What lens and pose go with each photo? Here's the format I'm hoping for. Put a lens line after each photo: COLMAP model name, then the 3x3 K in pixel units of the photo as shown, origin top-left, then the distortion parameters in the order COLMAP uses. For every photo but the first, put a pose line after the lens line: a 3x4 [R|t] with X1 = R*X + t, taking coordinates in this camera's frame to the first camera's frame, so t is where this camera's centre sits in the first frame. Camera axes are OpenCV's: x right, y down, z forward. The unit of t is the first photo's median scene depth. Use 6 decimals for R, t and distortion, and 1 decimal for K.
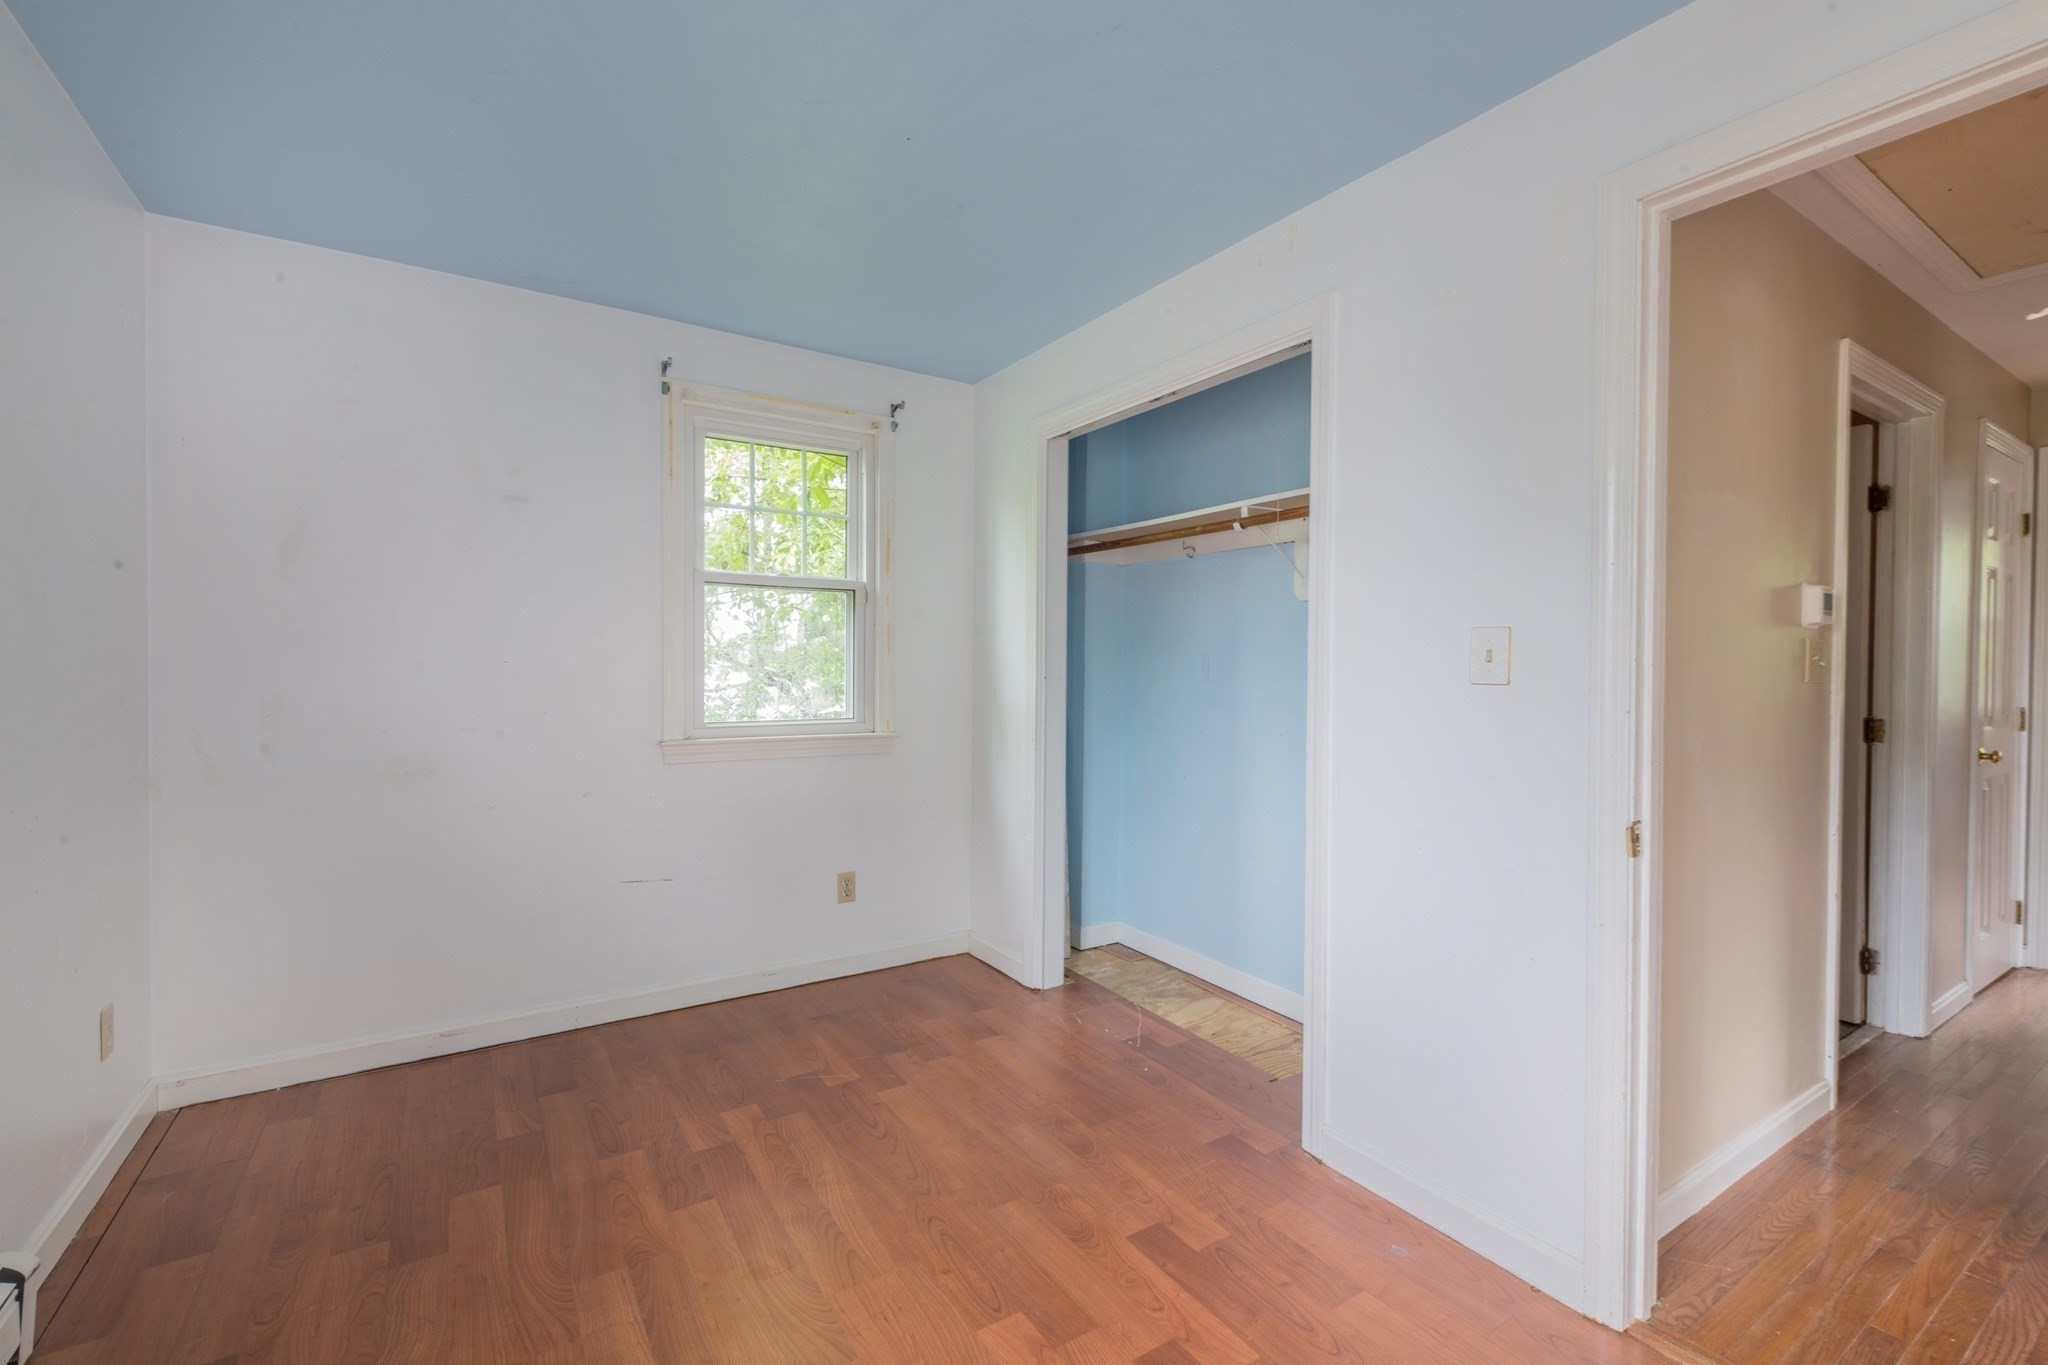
lens RADIAL K [[890.3, 0, 1047.3], [0, 890.3, 675.0], [0, 0, 1]] dist [0.001656, -0.000607]
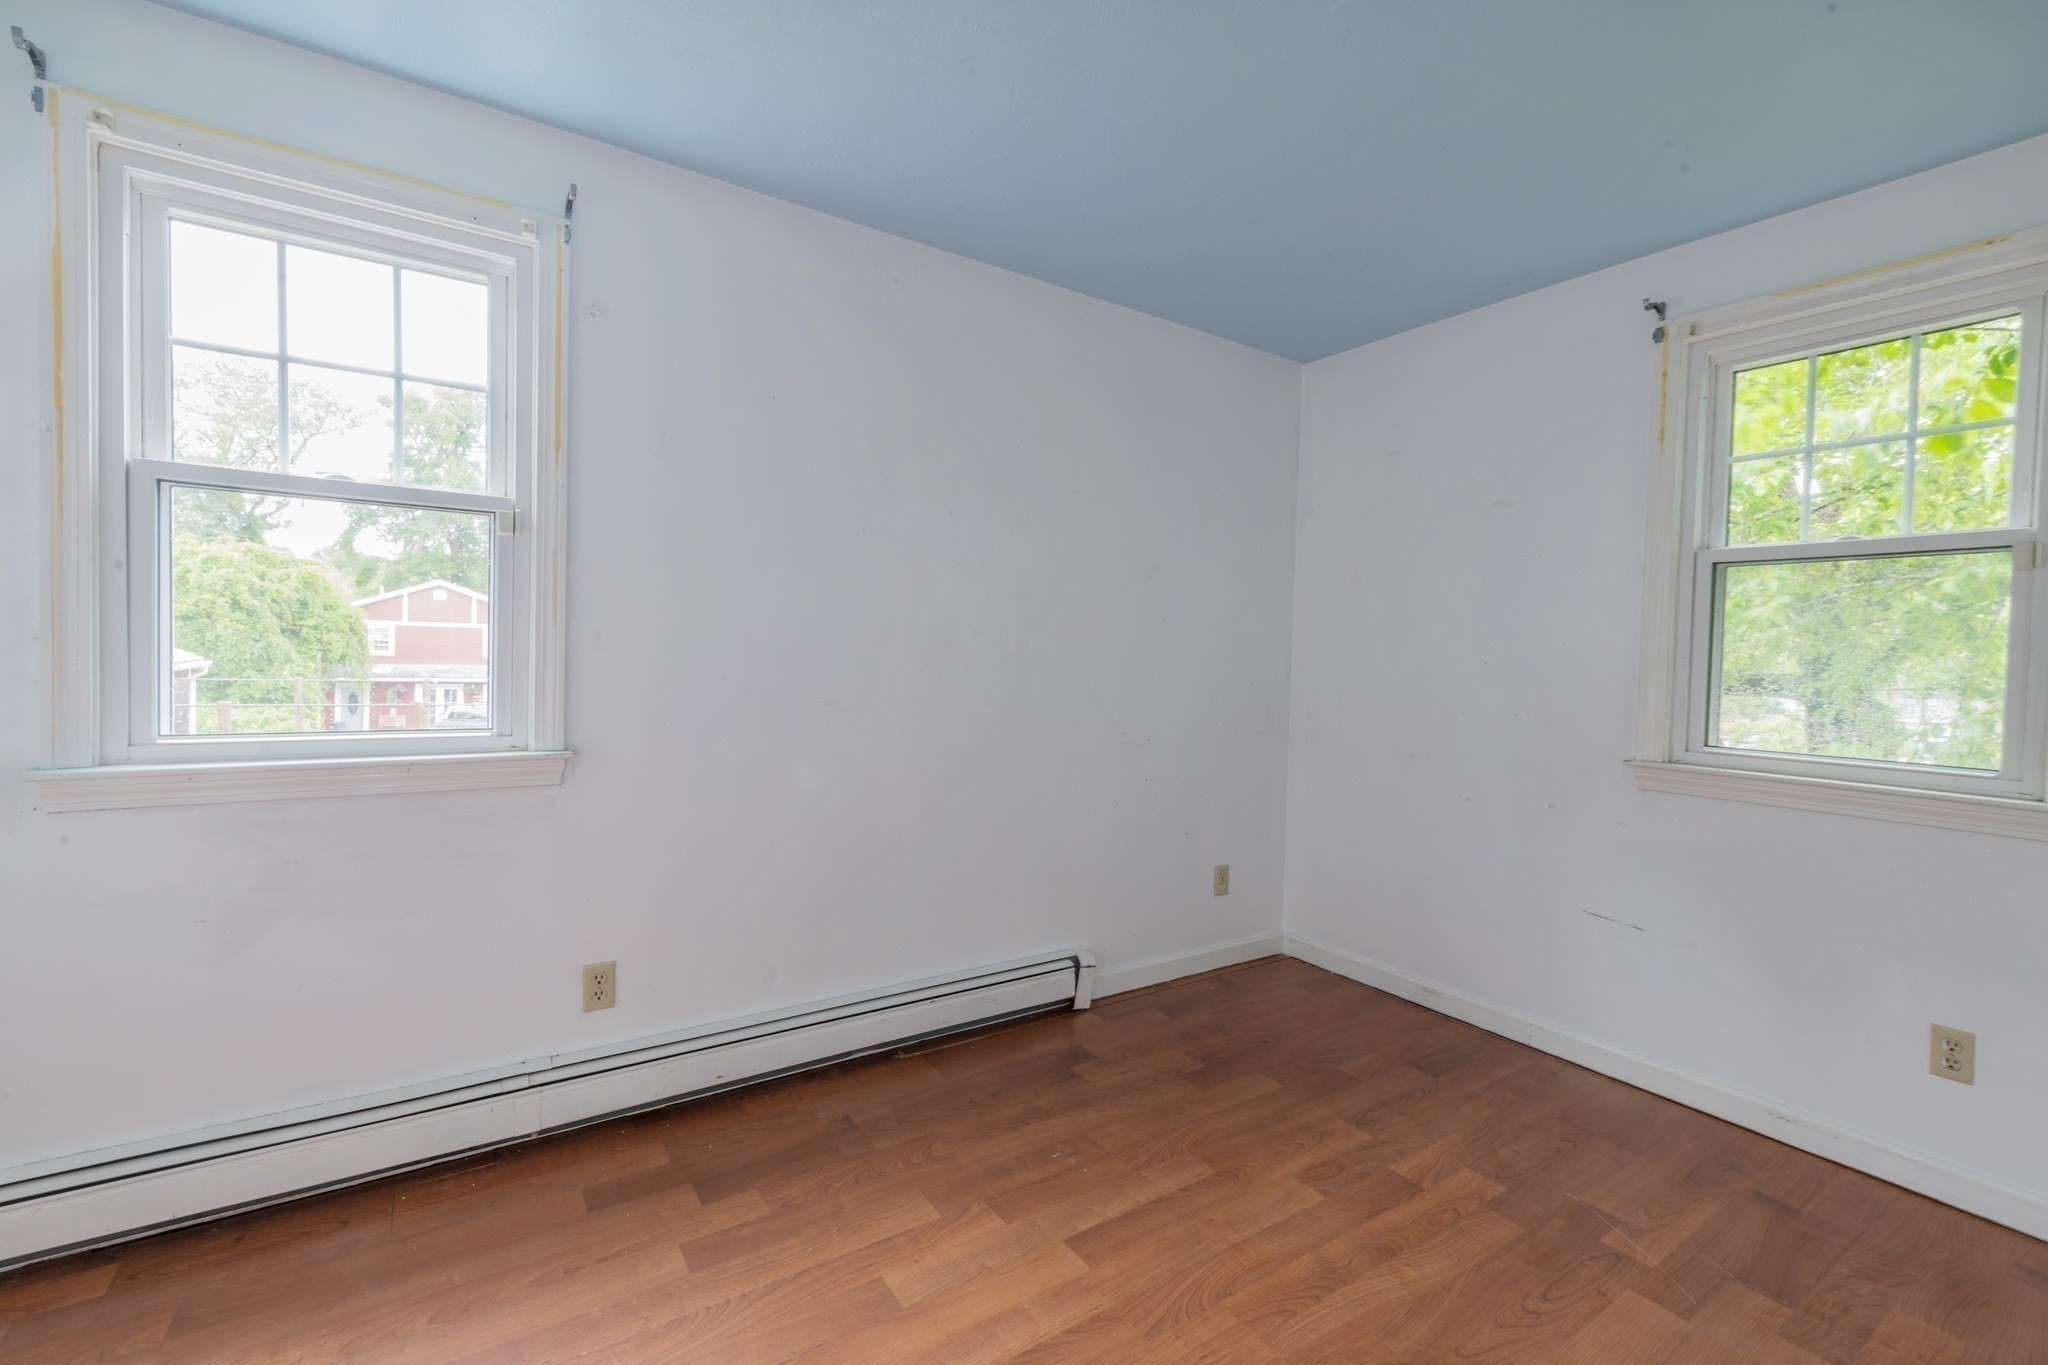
lens RADIAL K [[890.3, 0, 1047.3], [0, 890.3, 675.0], [0, 0, 1]] dist [0.001656, -0.000607]
pose [[0.007118, 0.019178, -0.999791, 0.492553], [-0.037446, 0.999120, 0.018899, -0.001293], [0.999273, 0.037303, 0.007830, 0.536311]]
